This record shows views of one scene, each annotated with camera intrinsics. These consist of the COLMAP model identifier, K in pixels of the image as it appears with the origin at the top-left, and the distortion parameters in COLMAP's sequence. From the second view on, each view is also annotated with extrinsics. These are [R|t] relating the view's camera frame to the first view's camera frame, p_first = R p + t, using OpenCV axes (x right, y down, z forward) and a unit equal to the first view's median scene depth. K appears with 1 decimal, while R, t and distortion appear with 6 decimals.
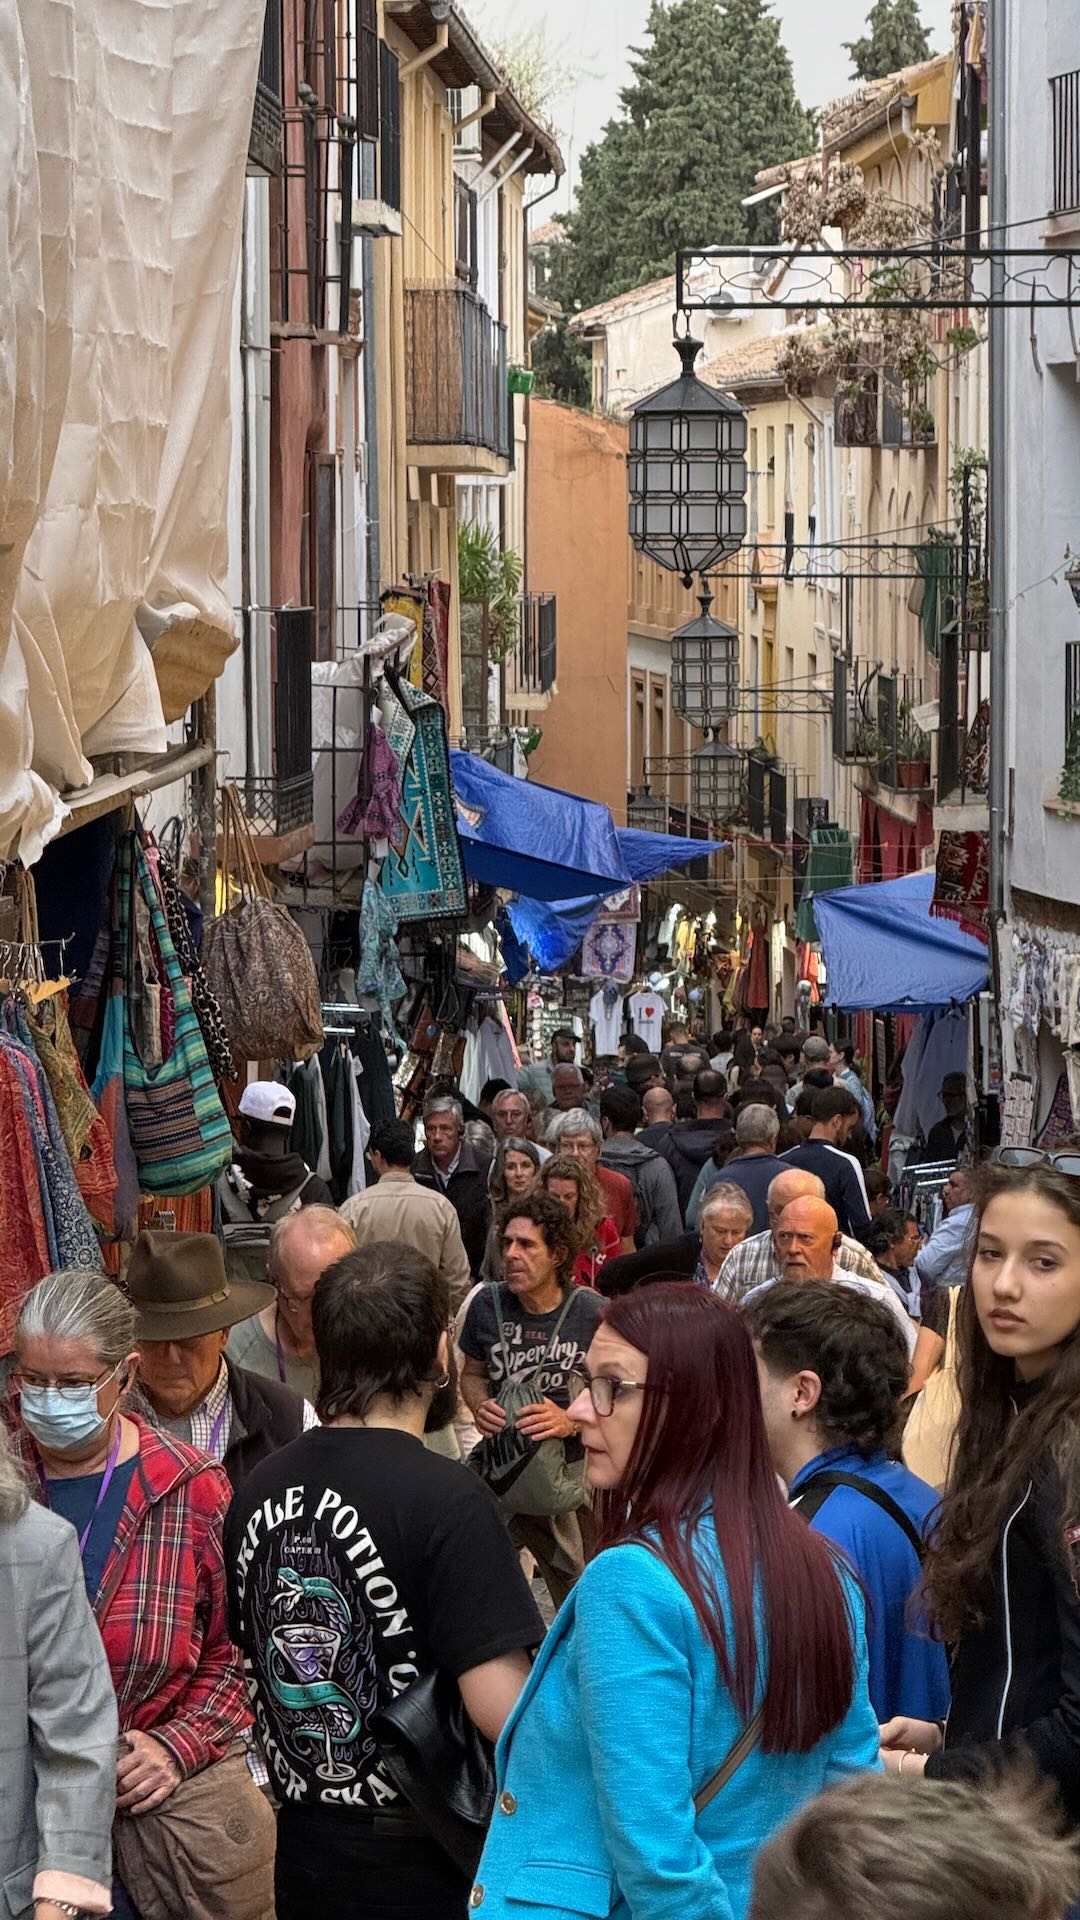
lens RADIAL K [[6859.8, 0, 540.0], [0, 6859.8, 962.3], [0, 0, 1]] dist [0.369608, 0.000000]
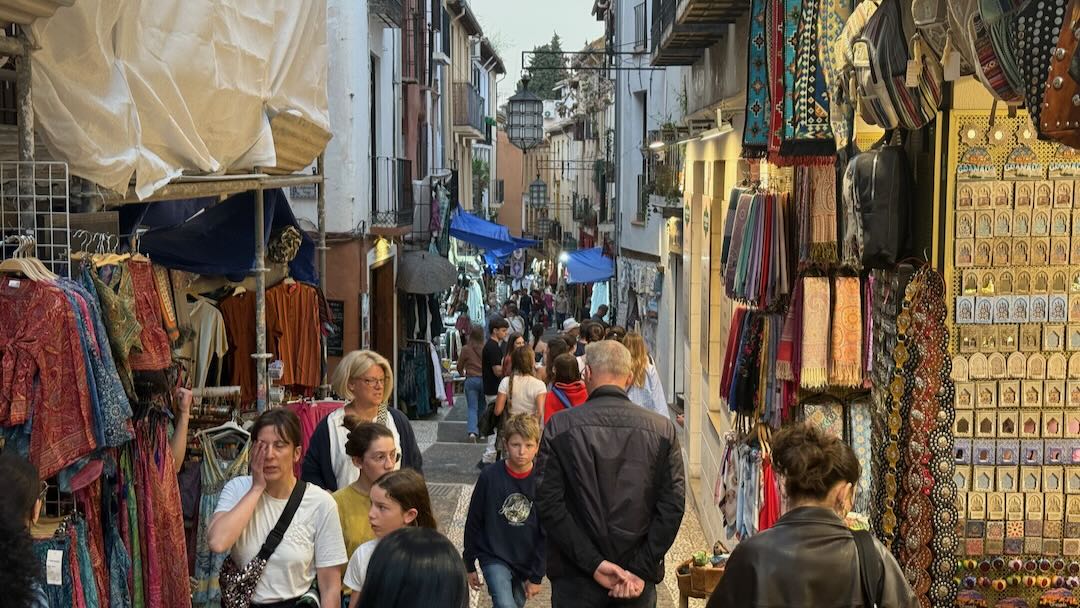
lens RADIAL K [[1532.7, 0, 540.1], [0, 1532.7, 302.1], [0, 0, 1]] dist [-0.012829, 0.000000]
pose [[0.999780, 0.006452, 0.019955, 0.008499], [-0.006817, 0.999810, 0.018270, 0.001828], [-0.019834, -0.018402, 0.999634, 0.152992]]
